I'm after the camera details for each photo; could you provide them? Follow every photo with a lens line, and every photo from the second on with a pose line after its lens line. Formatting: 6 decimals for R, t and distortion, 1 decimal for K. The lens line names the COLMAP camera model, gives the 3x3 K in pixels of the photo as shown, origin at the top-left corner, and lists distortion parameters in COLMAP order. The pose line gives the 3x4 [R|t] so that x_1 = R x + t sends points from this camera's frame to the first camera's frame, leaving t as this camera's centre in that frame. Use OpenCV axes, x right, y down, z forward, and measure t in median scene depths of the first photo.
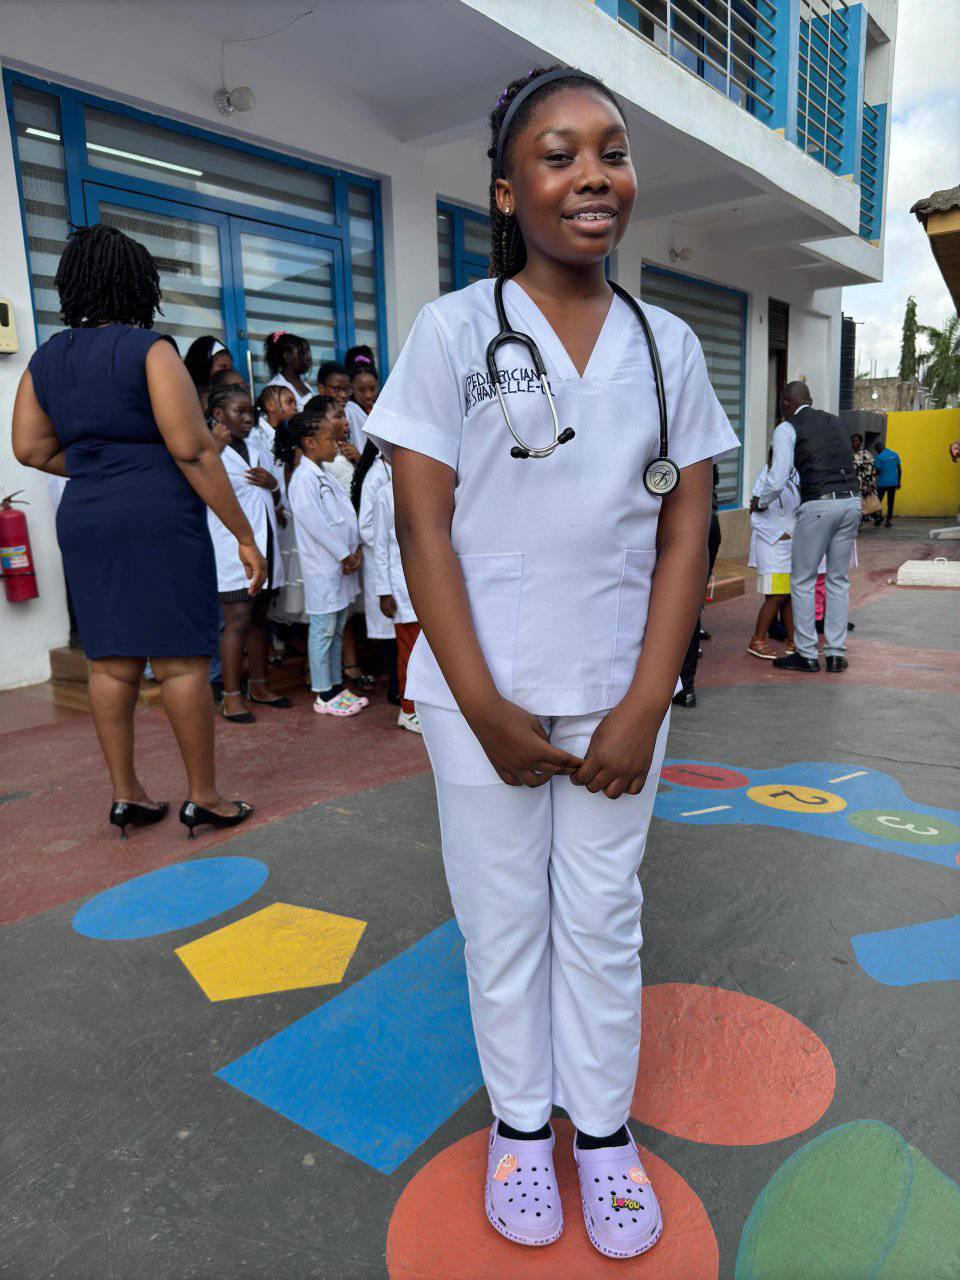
lens RADIAL K [[925.4, 0, 492.2], [0, 925.4, 630.0], [0, 0, 1]] dist [-0.034900, 0.005923]
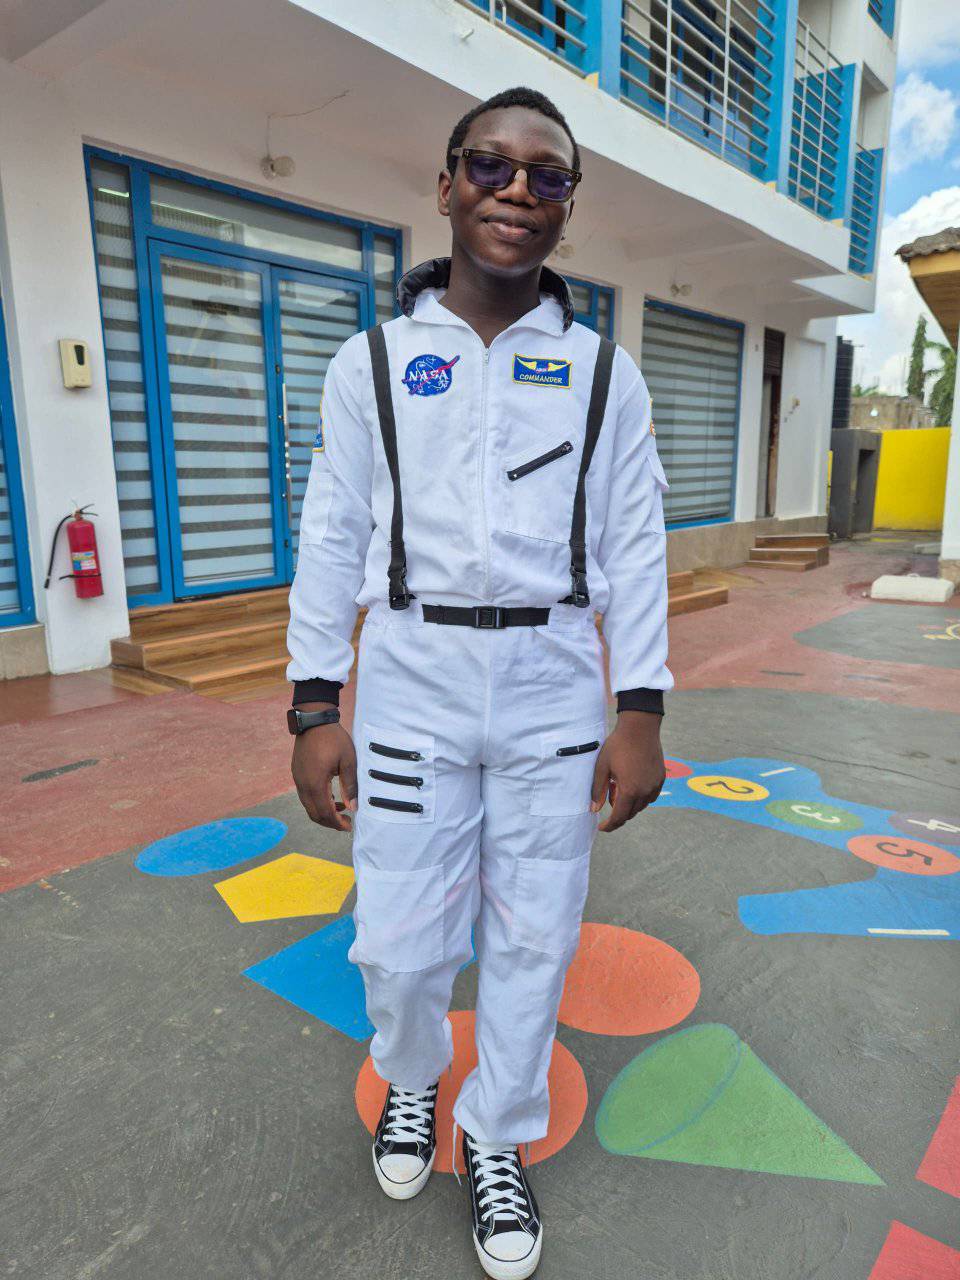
lens RADIAL K [[865.3, 0, 480.0], [0, 865.3, 640.0], [0, 0, 1]] dist [0.006470, -0.052536]
pose [[0.998982, 0.031198, -0.032581, 0.026741], [-0.030493, 0.999295, 0.021893, -0.016620], [0.033241, -0.020878, 0.999229, -0.090424]]
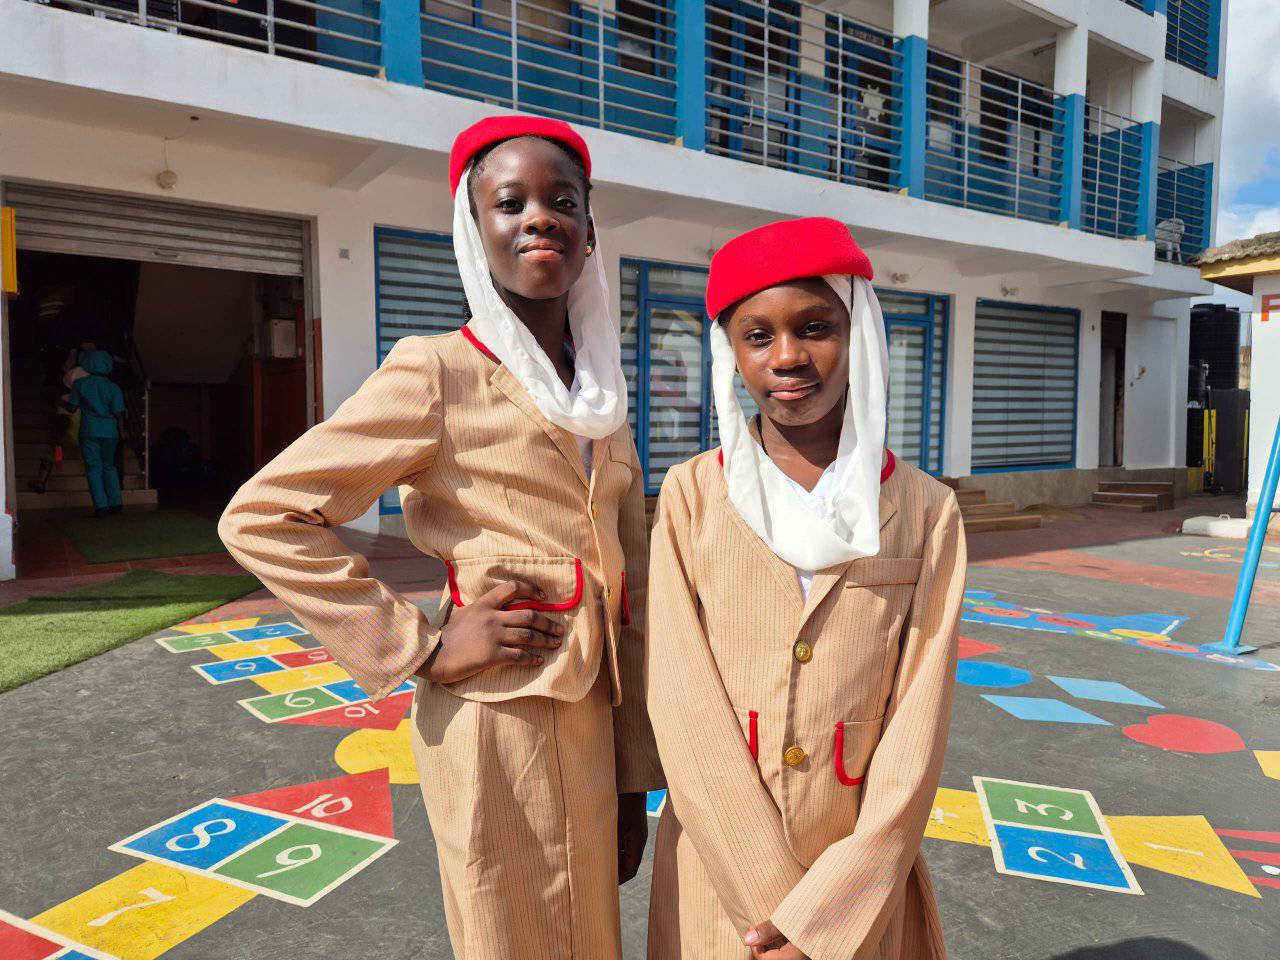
lens RADIAL K [[865.3, 0, 640.0], [0, 865.3, 480.0], [0, 0, 1]] dist [0.006470, -0.052536]
pose [[0.942799, 0.067671, -0.326421, 0.253421], [-0.098509, 0.992006, -0.078870, 0.111011], [0.318475, 0.106514, 0.941928, -0.937192]]
